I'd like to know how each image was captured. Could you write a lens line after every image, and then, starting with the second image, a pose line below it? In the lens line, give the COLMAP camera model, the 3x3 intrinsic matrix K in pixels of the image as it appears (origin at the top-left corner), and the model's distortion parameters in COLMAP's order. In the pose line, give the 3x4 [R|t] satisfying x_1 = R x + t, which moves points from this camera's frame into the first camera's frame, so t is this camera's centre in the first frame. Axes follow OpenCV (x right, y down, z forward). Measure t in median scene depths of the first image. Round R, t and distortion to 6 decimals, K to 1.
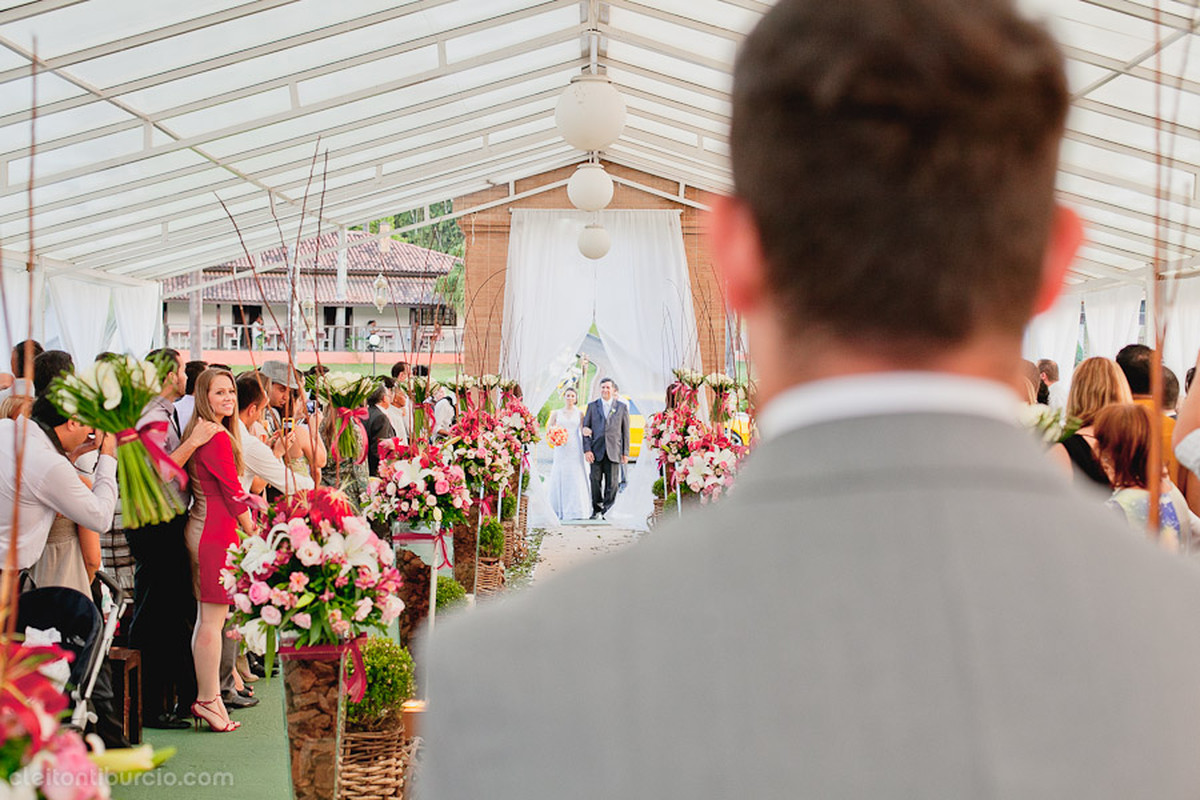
lens RADIAL K [[1736.0, 0, 598.0], [0, 1736.0, 399.1], [0, 0, 1]] dist [-0.114737, 0.000000]
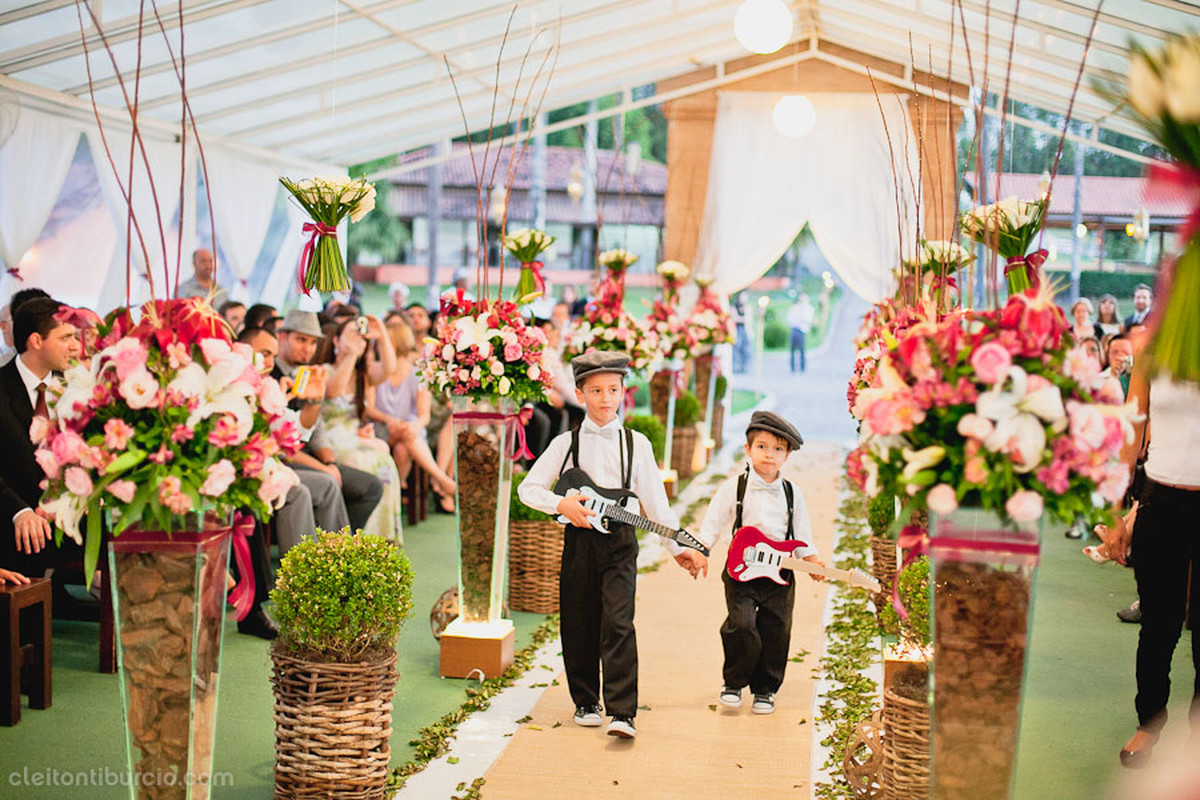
lens RADIAL K [[1736.0, 0, 612.3], [0, 1736.0, 401.4], [0, 0, 1]] dist [-0.114737, 0.000000]
pose [[0.990422, 0.027647, -0.135275, 0.076543], [-0.021803, 0.998772, 0.044494, 0.047217], [0.136339, -0.041119, 0.989809, 0.295174]]
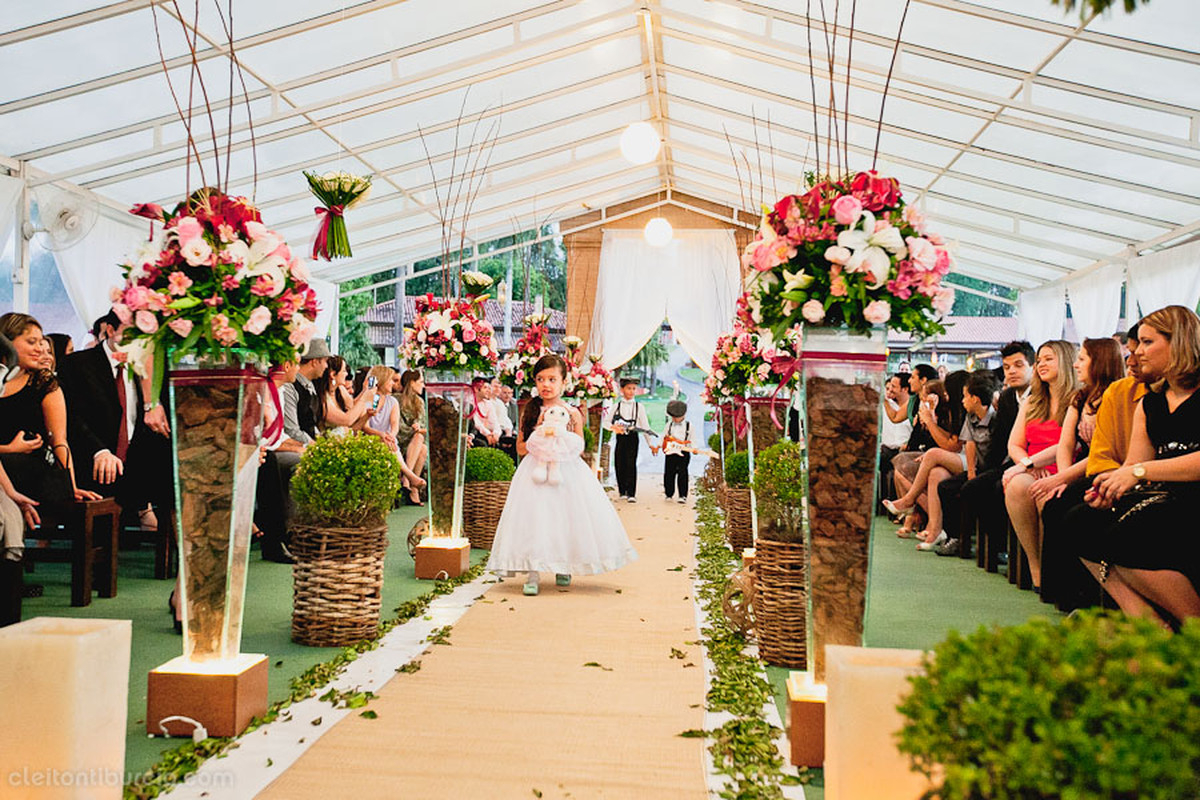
lens RADIAL K [[1215.3, 0, 564.4], [0, 1215.3, 381.6], [0, 0, 1]] dist [0.038196, 0.000000]
pose [[0.994558, 0.009157, -0.103783, 0.059583], [-0.012992, 0.999255, -0.036331, 0.134120], [0.103374, 0.037481, 0.993936, 0.328489]]
